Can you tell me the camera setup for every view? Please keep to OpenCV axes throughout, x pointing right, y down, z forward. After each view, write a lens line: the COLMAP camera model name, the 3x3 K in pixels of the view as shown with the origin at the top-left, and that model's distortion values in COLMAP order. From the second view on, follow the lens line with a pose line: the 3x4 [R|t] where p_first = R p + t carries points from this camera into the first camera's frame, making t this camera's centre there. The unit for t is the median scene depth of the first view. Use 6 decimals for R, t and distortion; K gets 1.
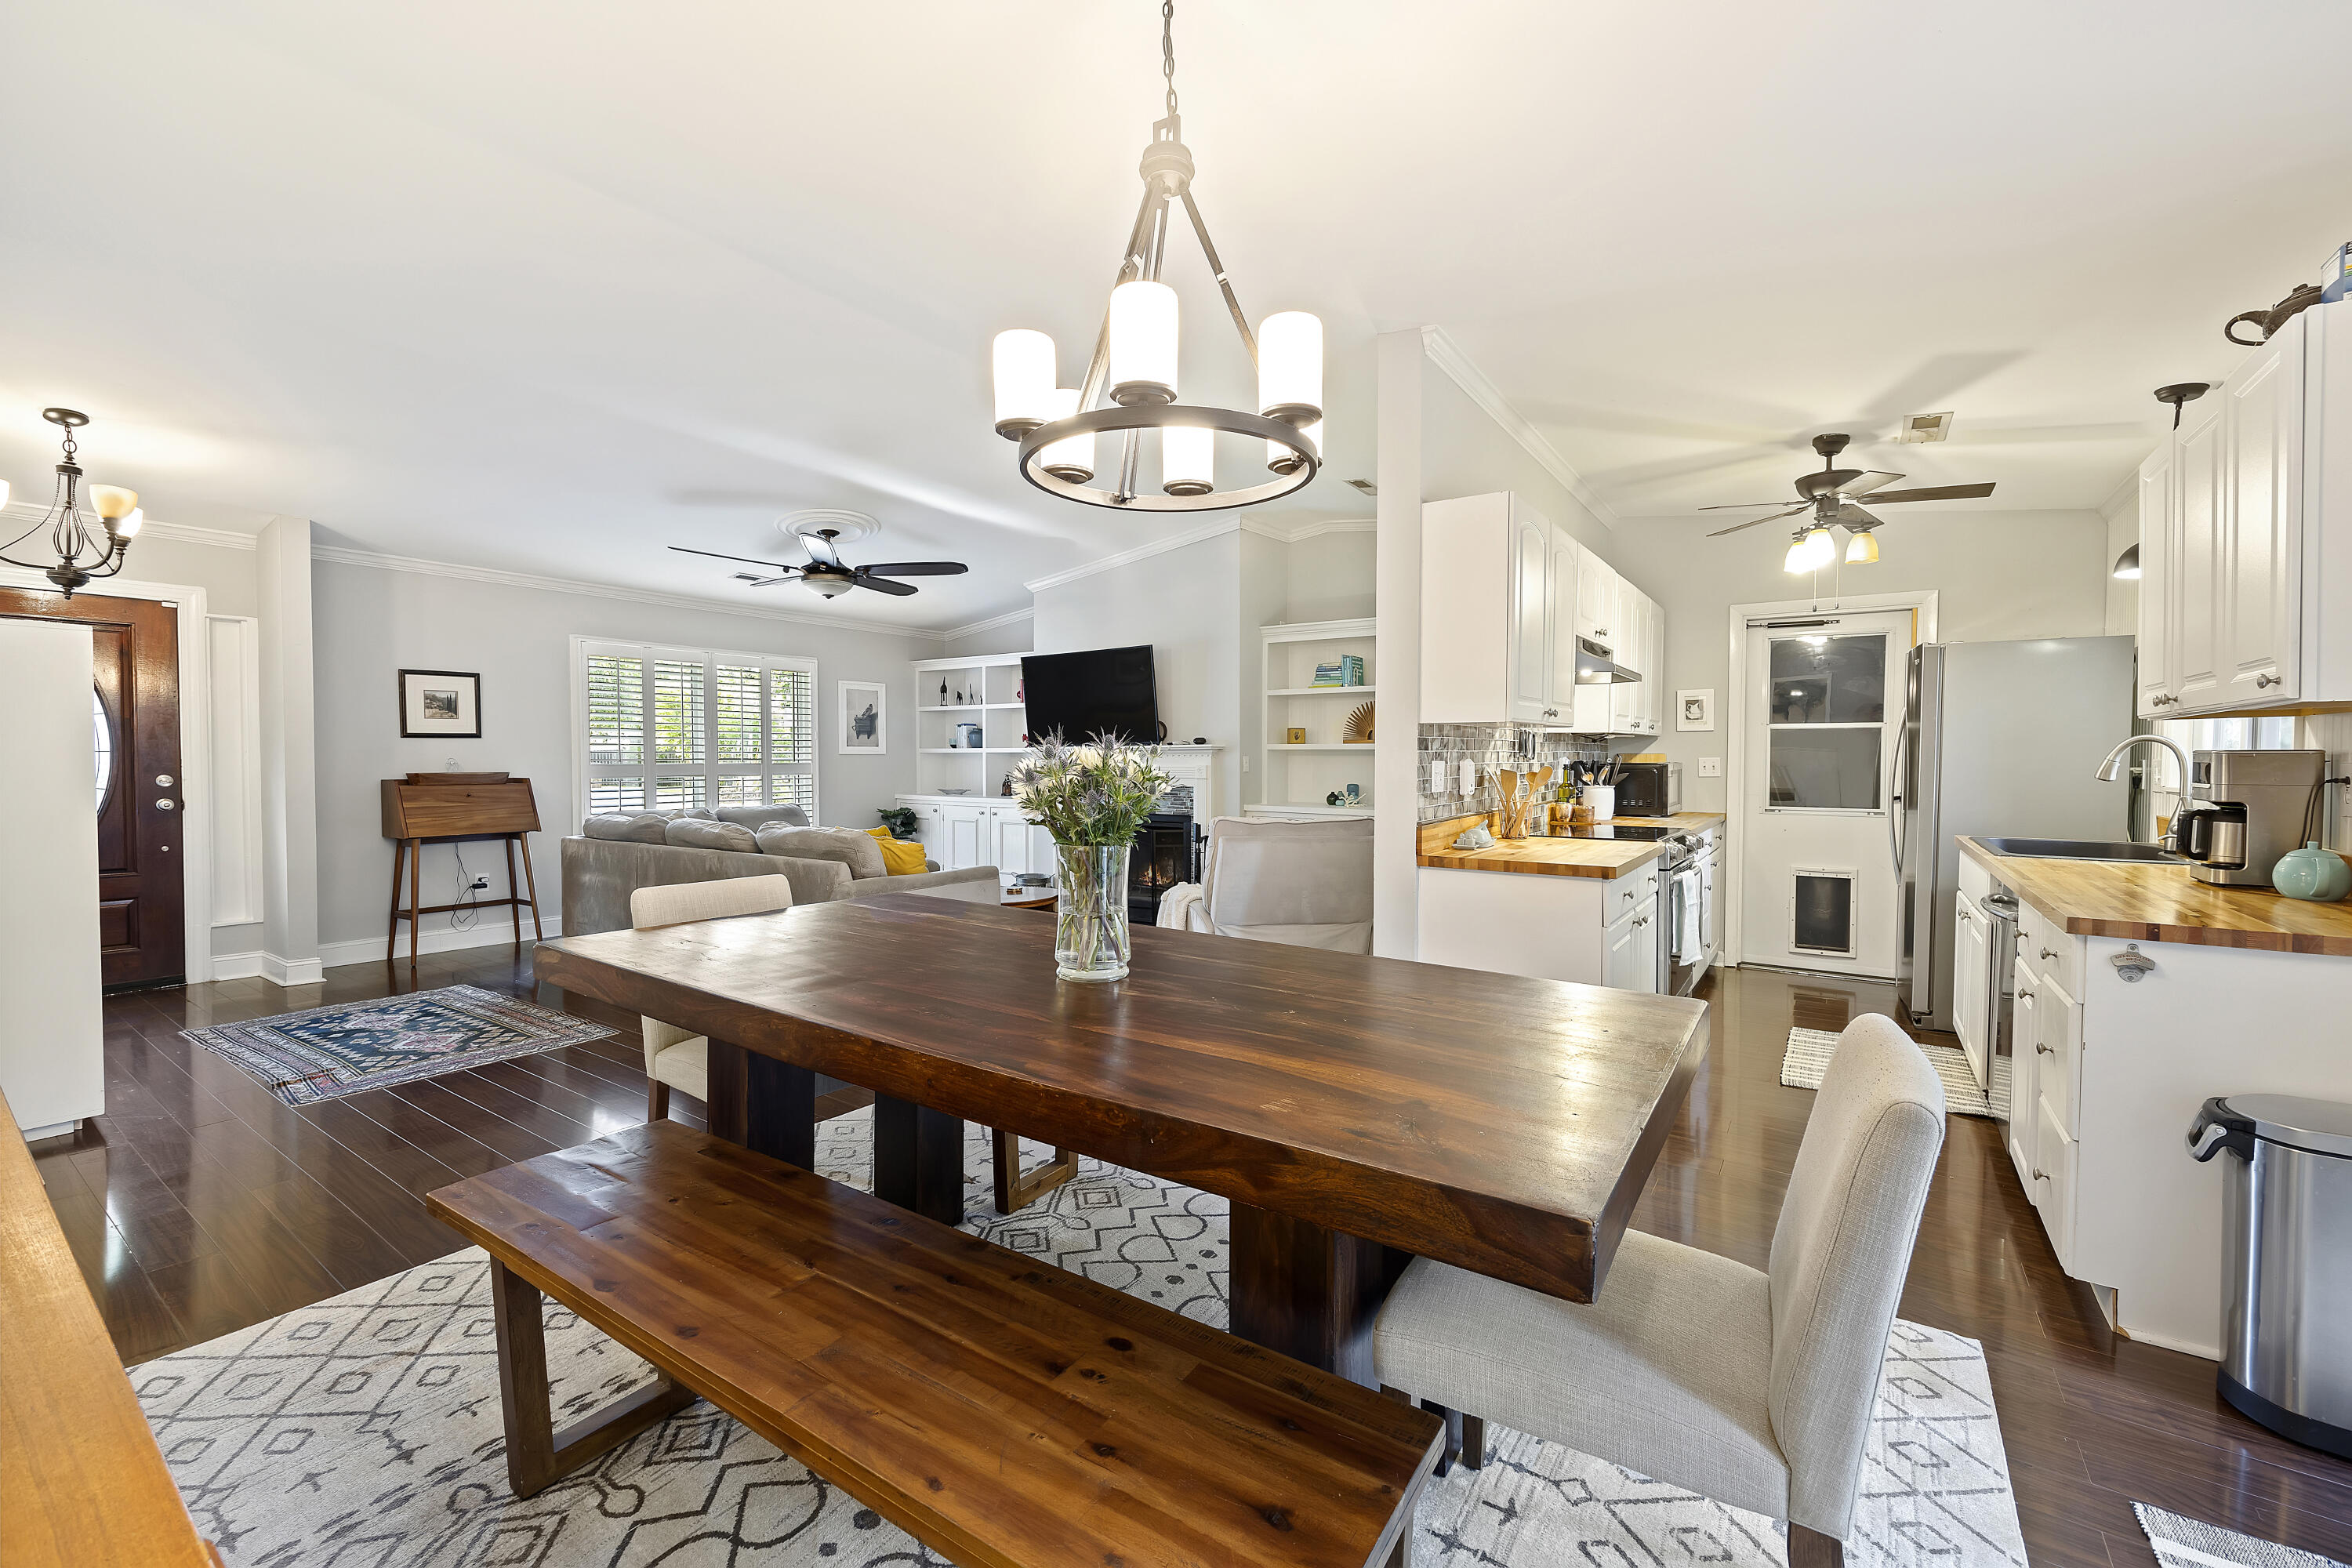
lens RADIAL K [[954.8, 0, 1163.6], [0, 954.8, 784.8], [0, 0, 1]] dist [0.004658, -0.000592]
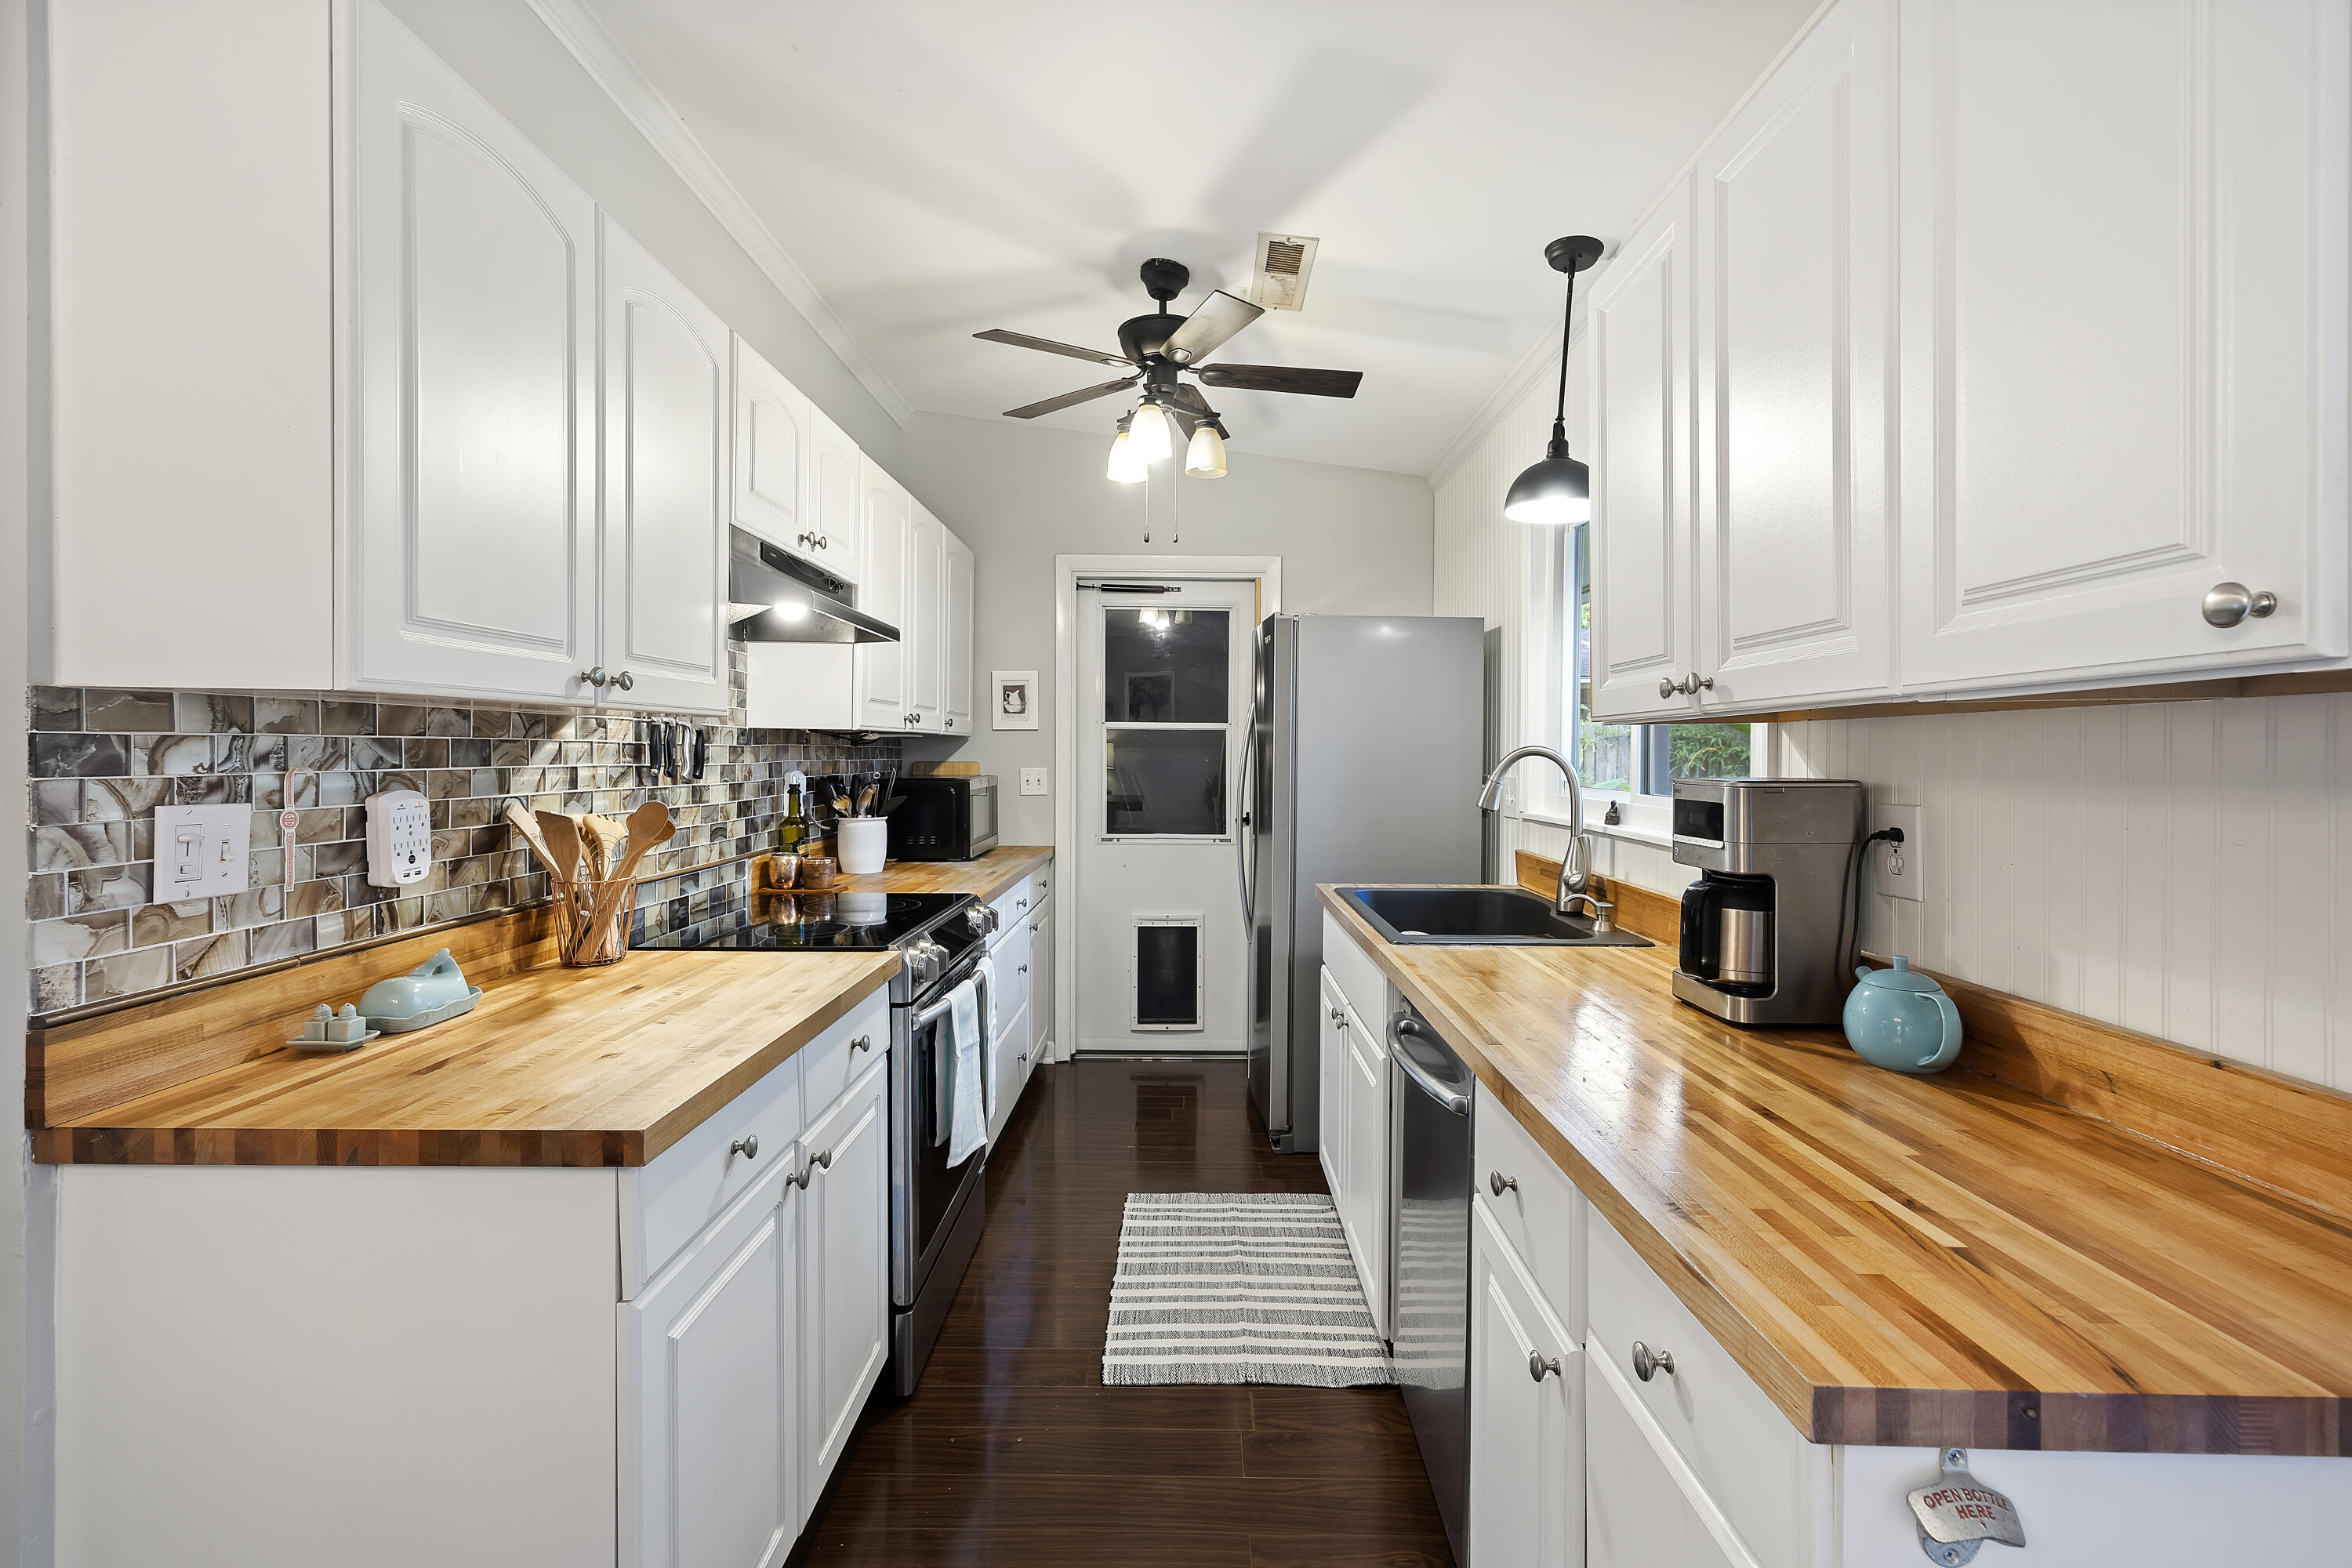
lens RADIAL K [[1020.5, 0, 1189.7], [0, 1020.5, 767.8], [0, 0, 1]] dist [0.016405, -0.000123]
pose [[0.814301, -0.004800, 0.580423, 0.224789], [0.013450, 0.999853, -0.010601, -0.018767], [-0.580287, 0.016439, 0.814246, 0.315400]]
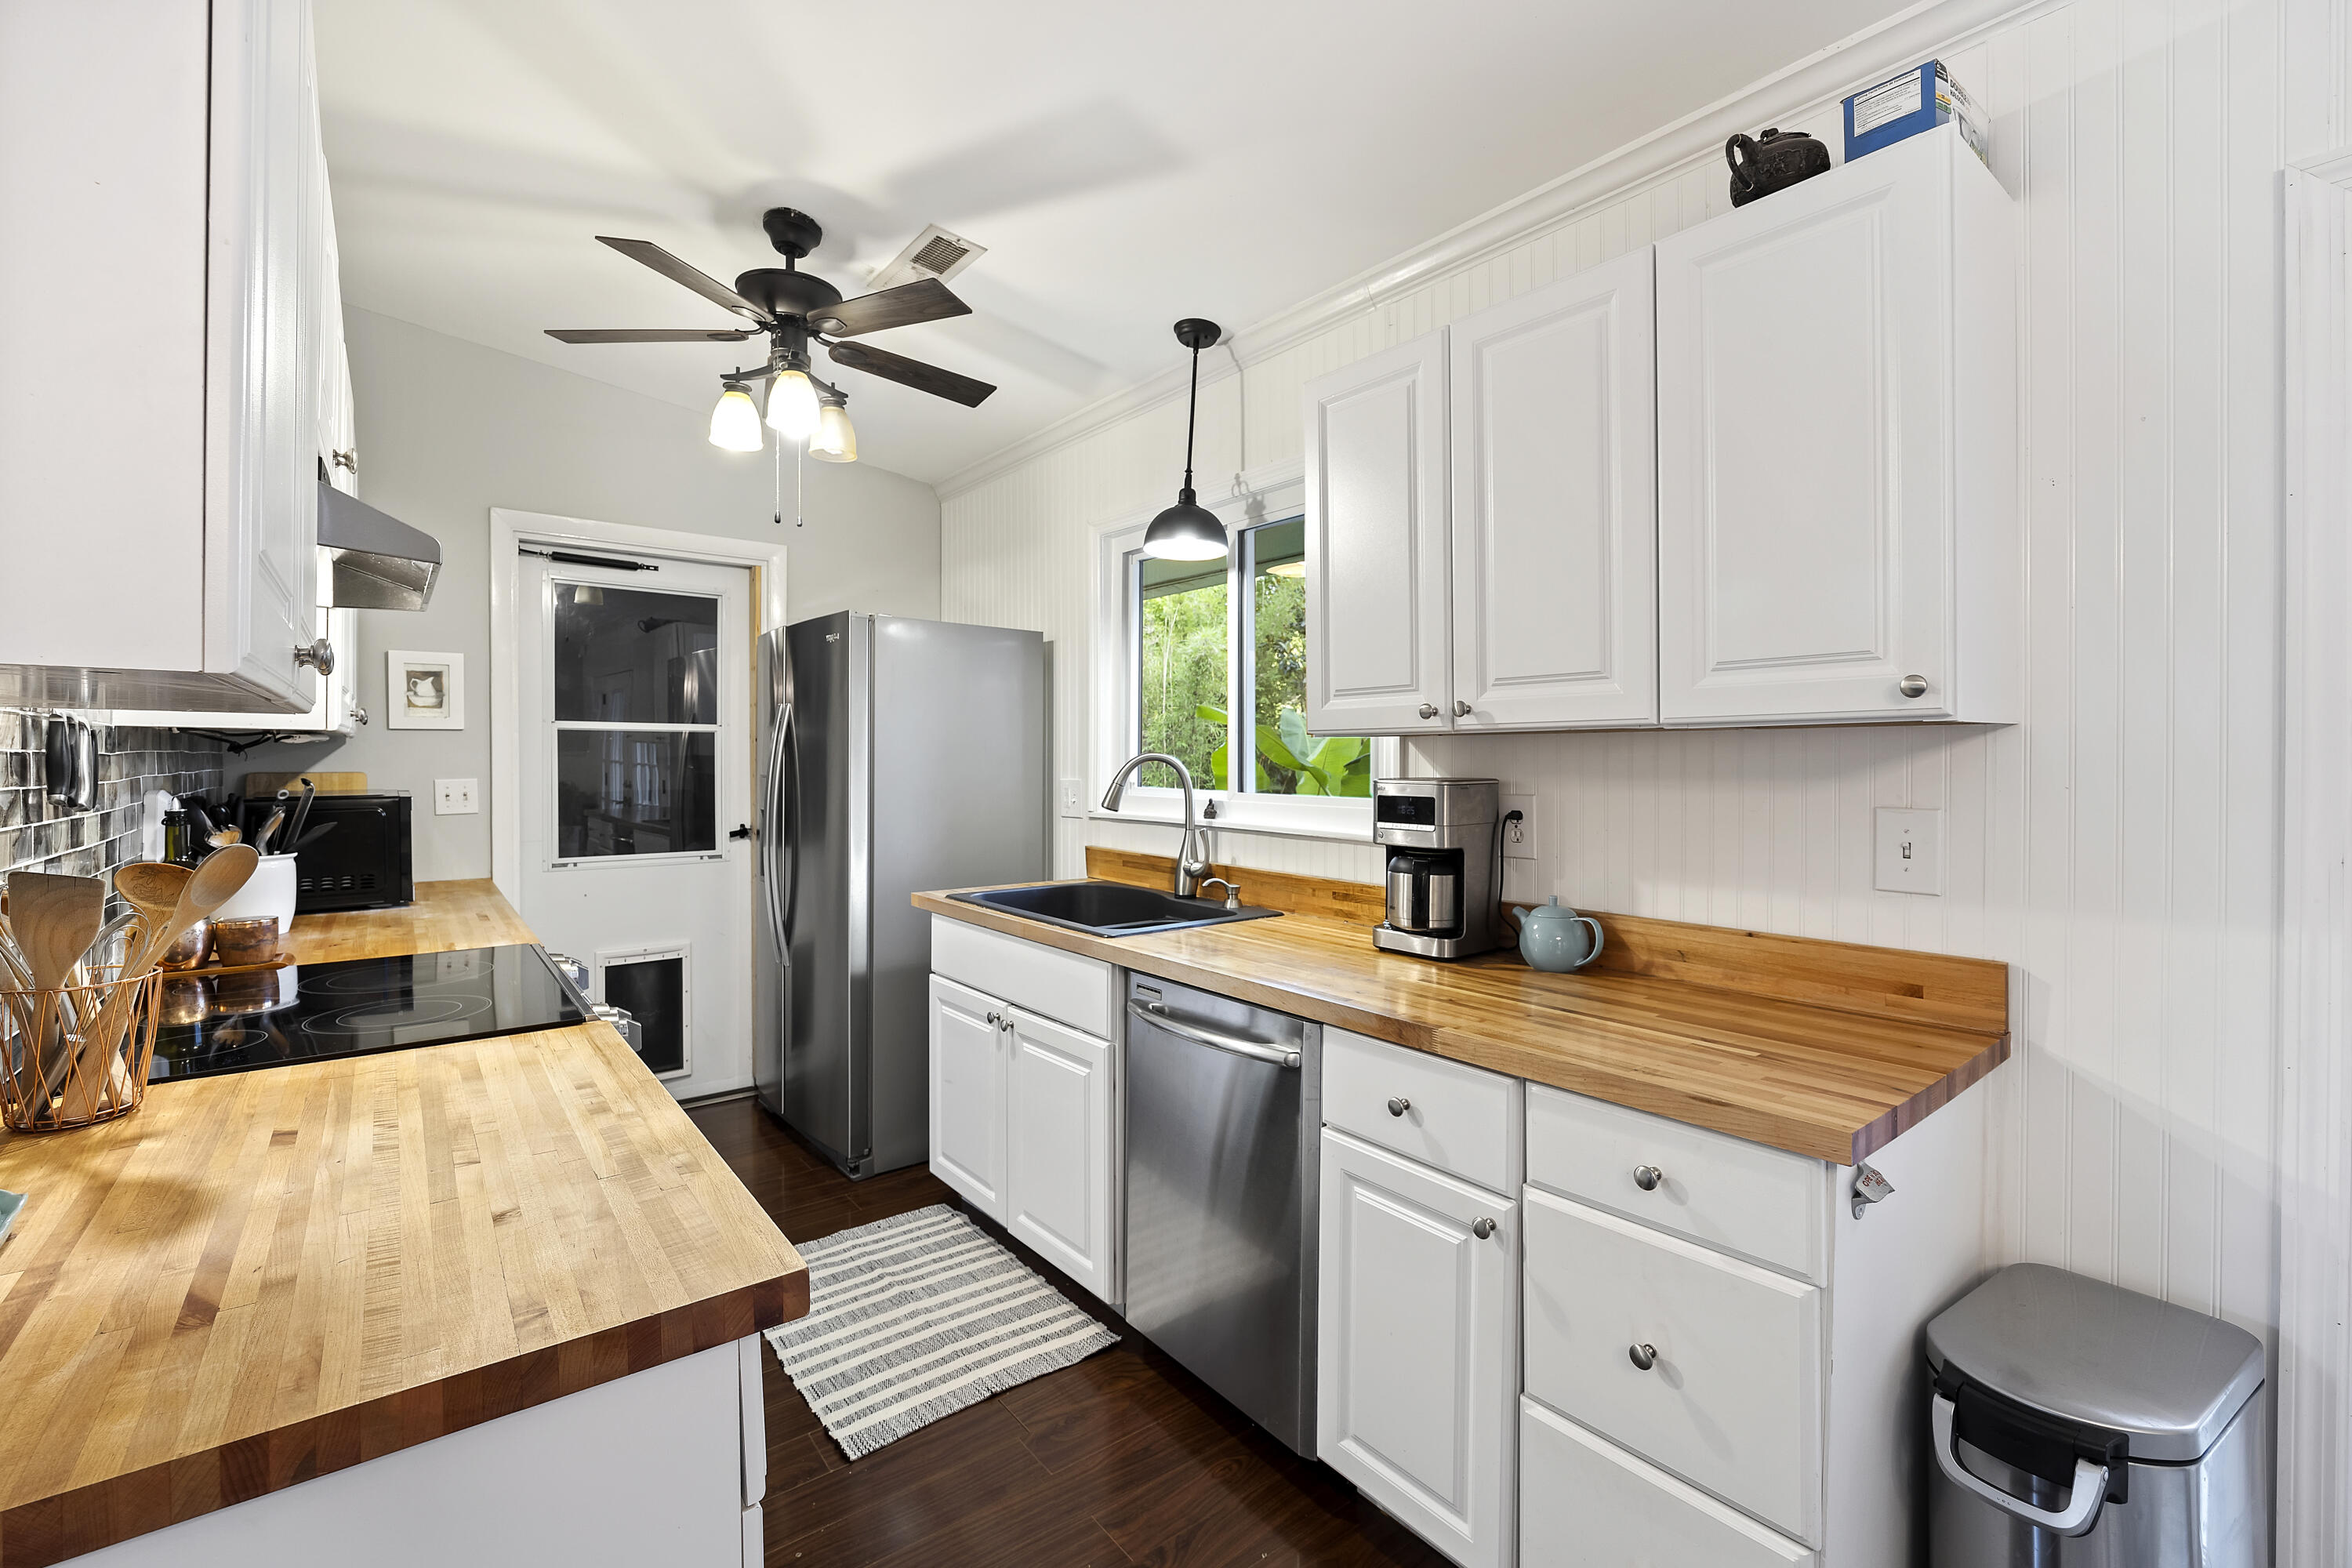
lens RADIAL K [[1007.0, 0, 1191.3], [0, 1007.0, 770.9], [0, 0, 1]] dist [-0.009049, 0.000883]
pose [[0.268353, -0.014764, 0.963207, 0.129977], [0.029352, 0.999544, 0.007143, -0.024720], [-0.962873, 0.026356, 0.268664, 0.439978]]
